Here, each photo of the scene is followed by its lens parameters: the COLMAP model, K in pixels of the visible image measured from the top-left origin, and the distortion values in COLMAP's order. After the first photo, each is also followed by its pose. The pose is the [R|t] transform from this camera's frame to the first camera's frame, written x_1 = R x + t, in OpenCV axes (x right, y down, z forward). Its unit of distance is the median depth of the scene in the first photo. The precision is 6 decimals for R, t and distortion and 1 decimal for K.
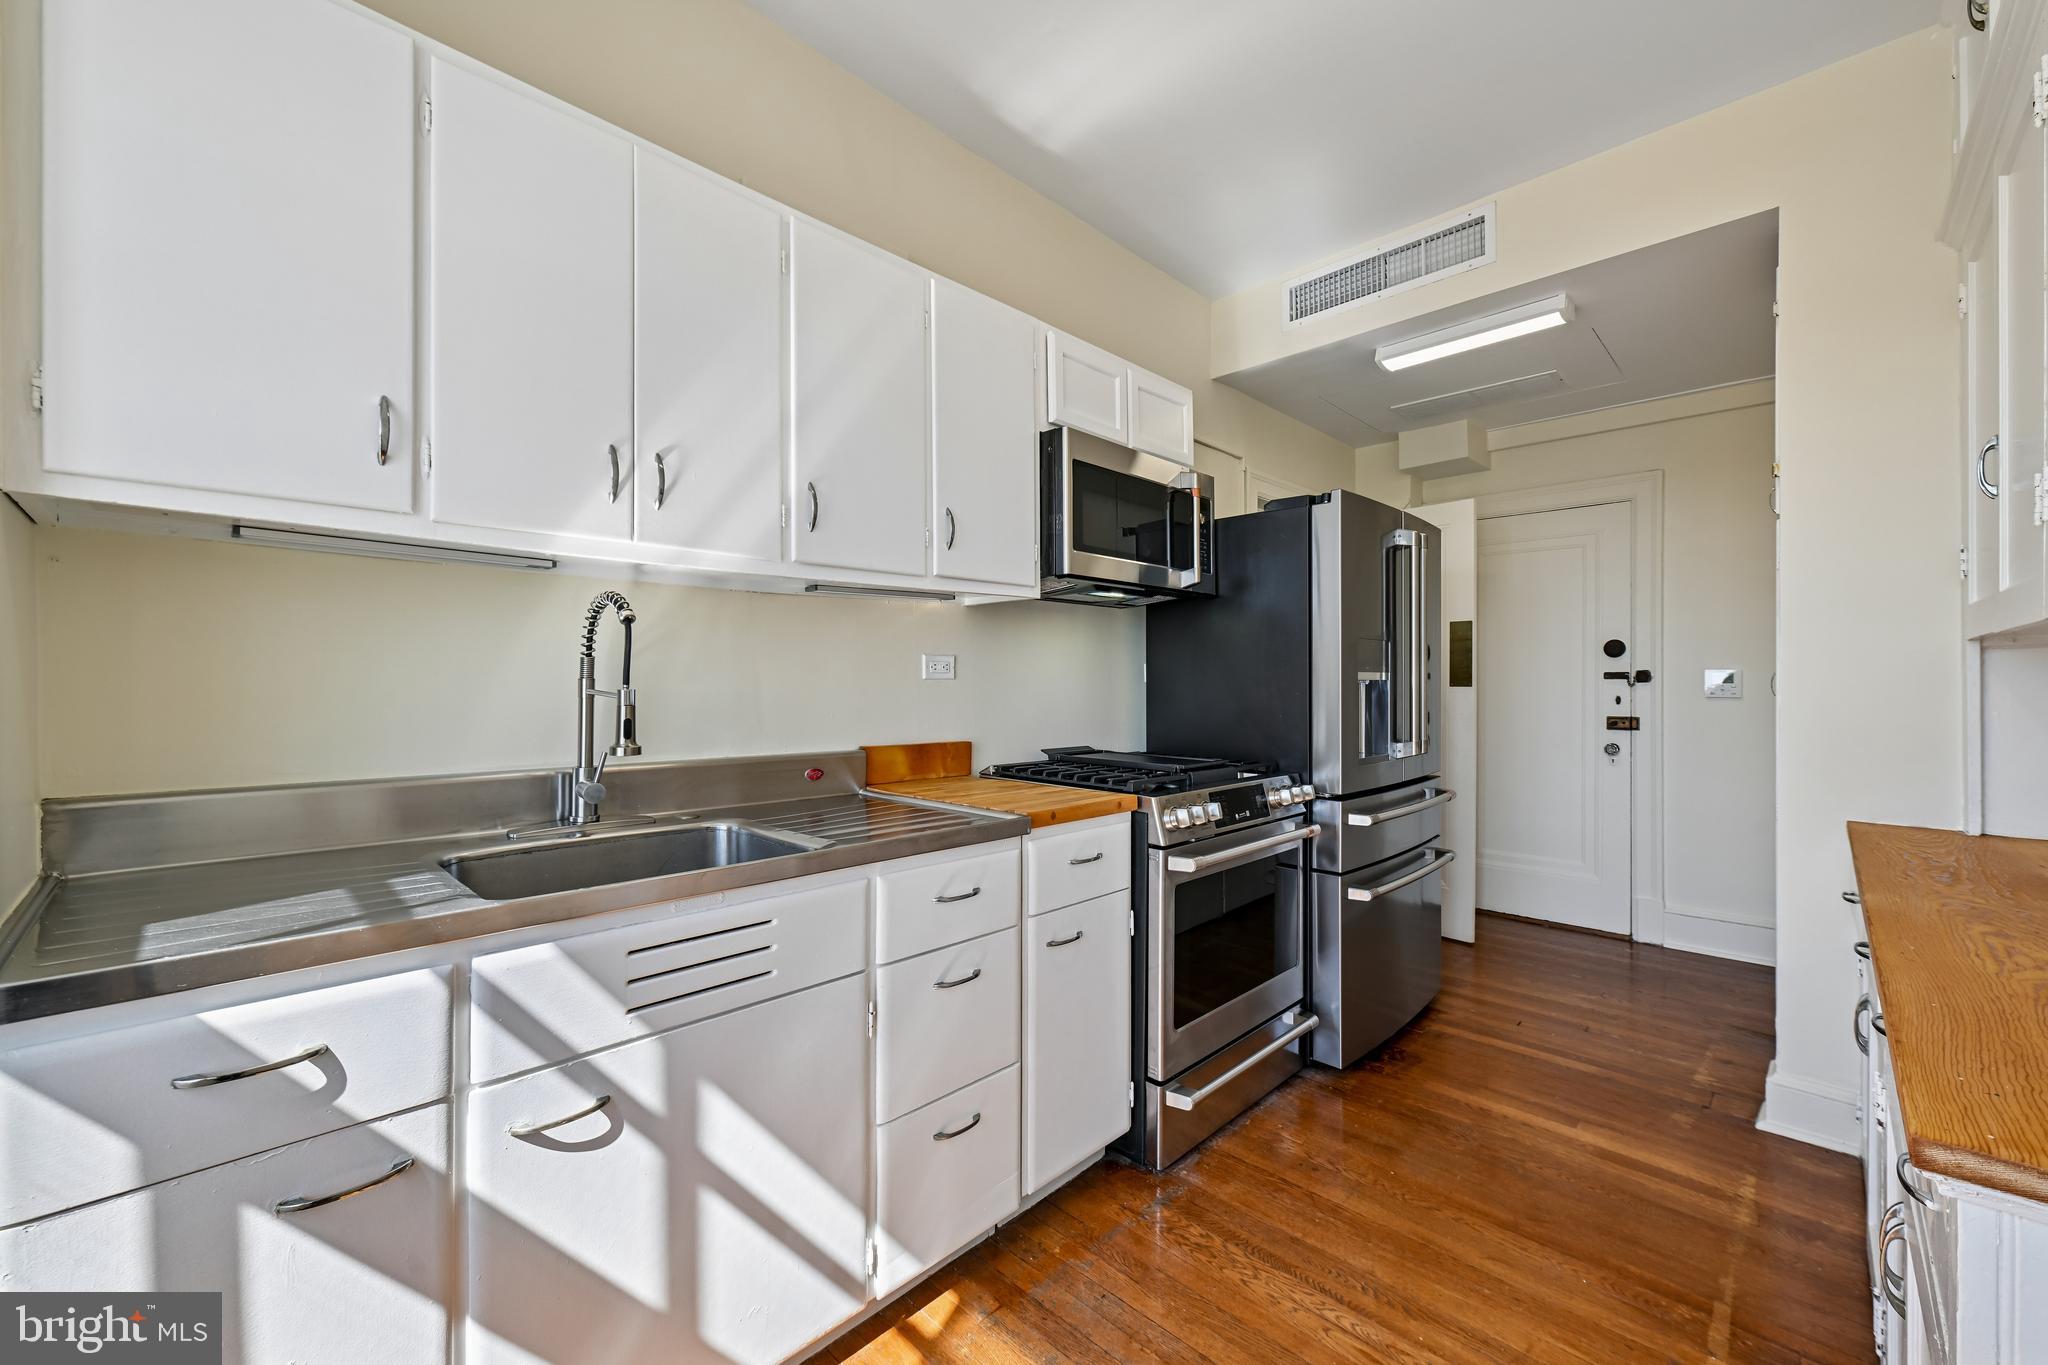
lens RADIAL K [[805.5, 0, 1028.3], [0, 805.5, 687.9], [0, 0, 1]] dist [0.000837, 0.000049]
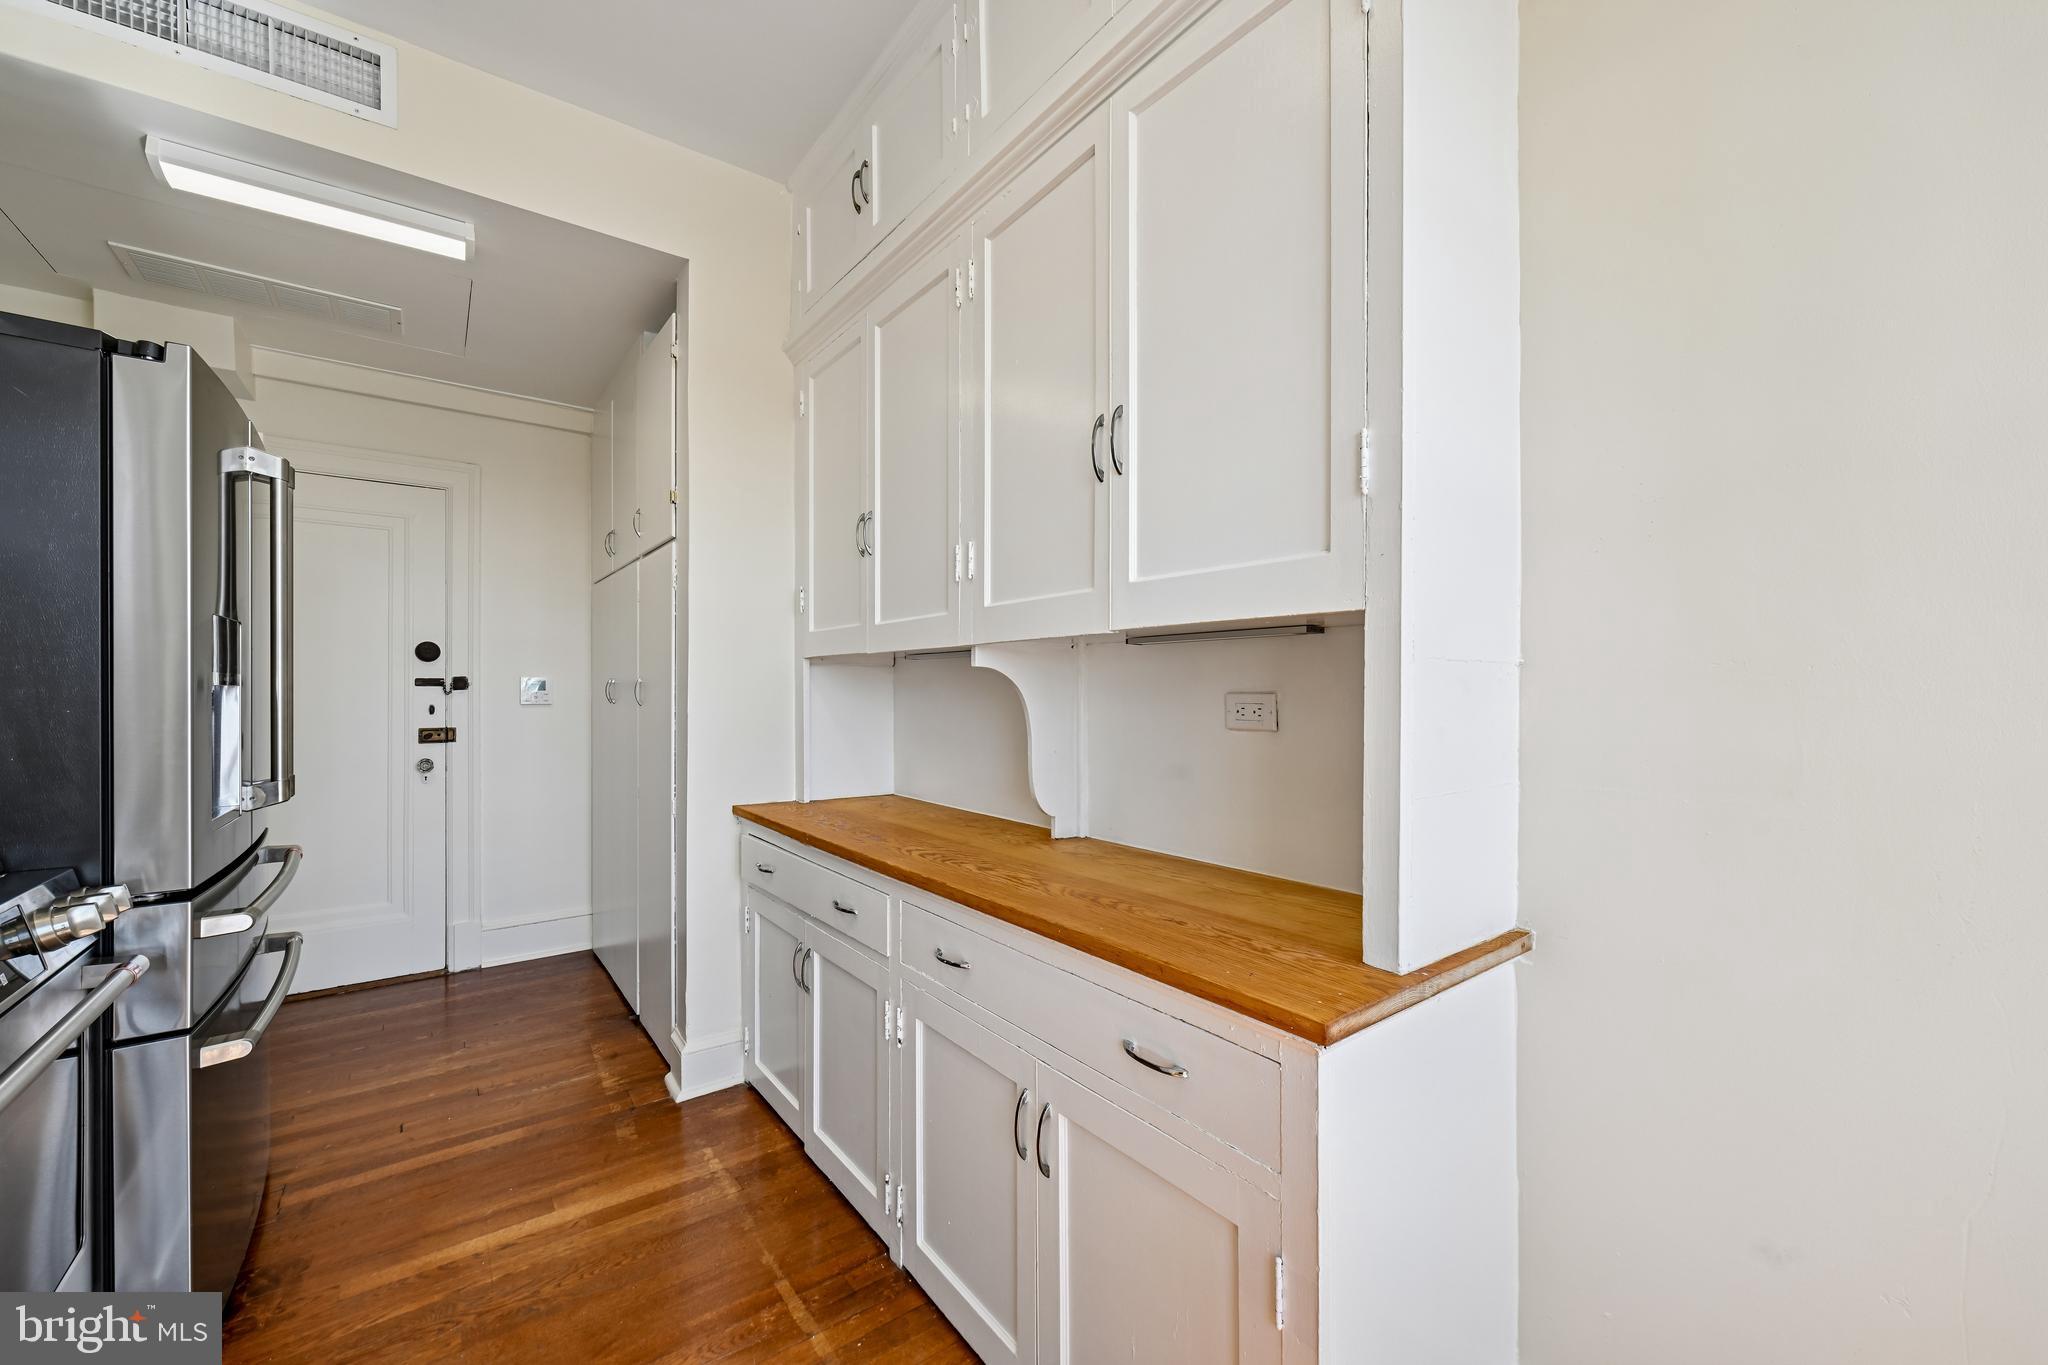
lens RADIAL K [[805.5, 0, 1028.3], [0, 805.5, 687.9], [0, 0, 1]] dist [0.000837, 0.000049]
pose [[0.150200, 0.001386, 0.988655, -0.073236], [0.009219, 0.999954, -0.002802, -0.000577], [-0.988613, 0.009535, 0.150180, 0.298249]]
